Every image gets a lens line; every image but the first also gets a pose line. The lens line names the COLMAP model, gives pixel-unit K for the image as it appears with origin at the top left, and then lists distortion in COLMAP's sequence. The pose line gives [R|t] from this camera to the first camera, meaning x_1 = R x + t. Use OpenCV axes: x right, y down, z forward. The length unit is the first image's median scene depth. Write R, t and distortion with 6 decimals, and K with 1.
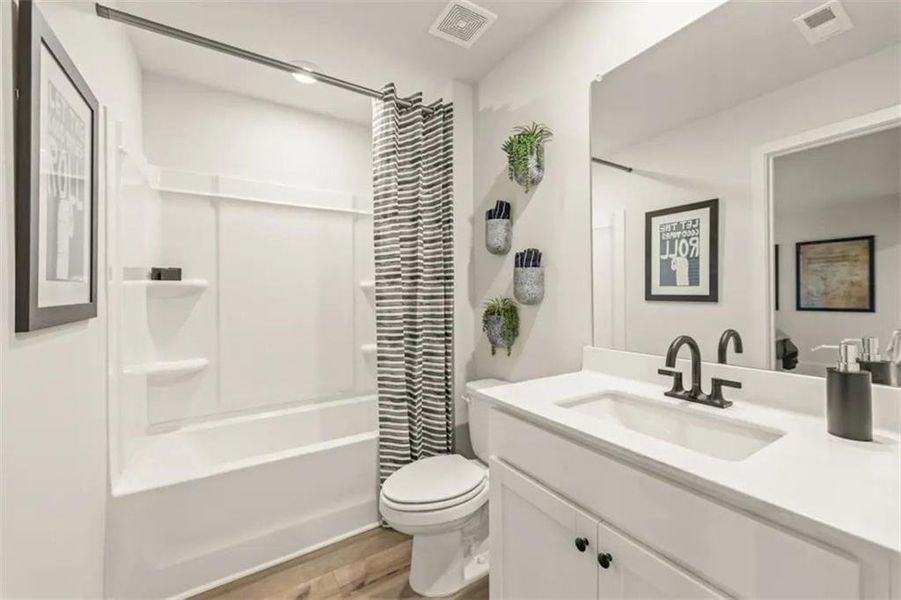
lens RADIAL K [[367.6, 0, 450.5], [0, 367.6, 300.0], [0, 0, 1]] dist [0.000470, -0.000012]
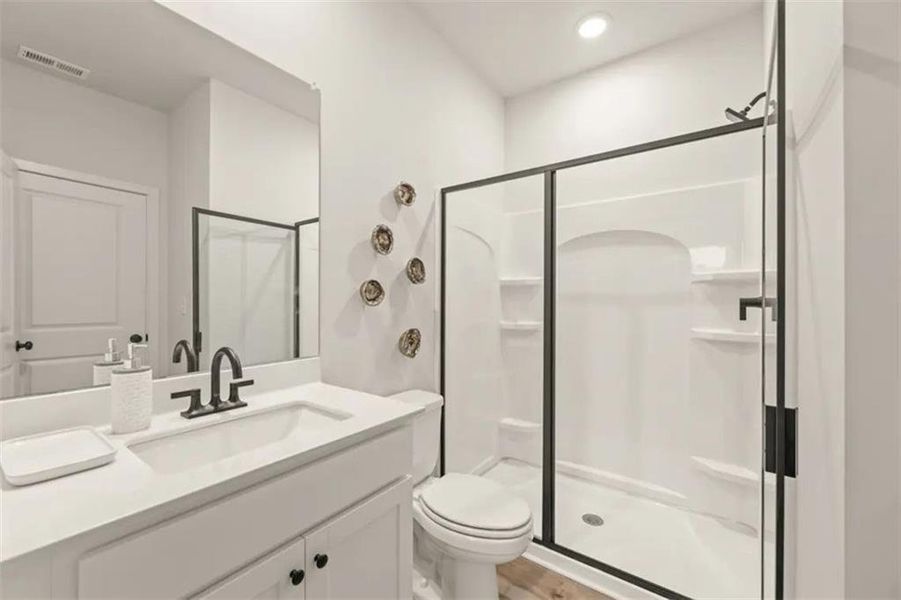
lens RADIAL K [[389.2, 0, 450.5], [0, 389.2, 300.0], [0, 0, 1]] dist [-0.000272, -0.000161]
pose [[-0.410535, 0.004963, 0.911831, -0.602337], [0.006301, 0.999977, -0.002605, -0.025068], [-0.911823, 0.004676, -0.410557, 0.897326]]
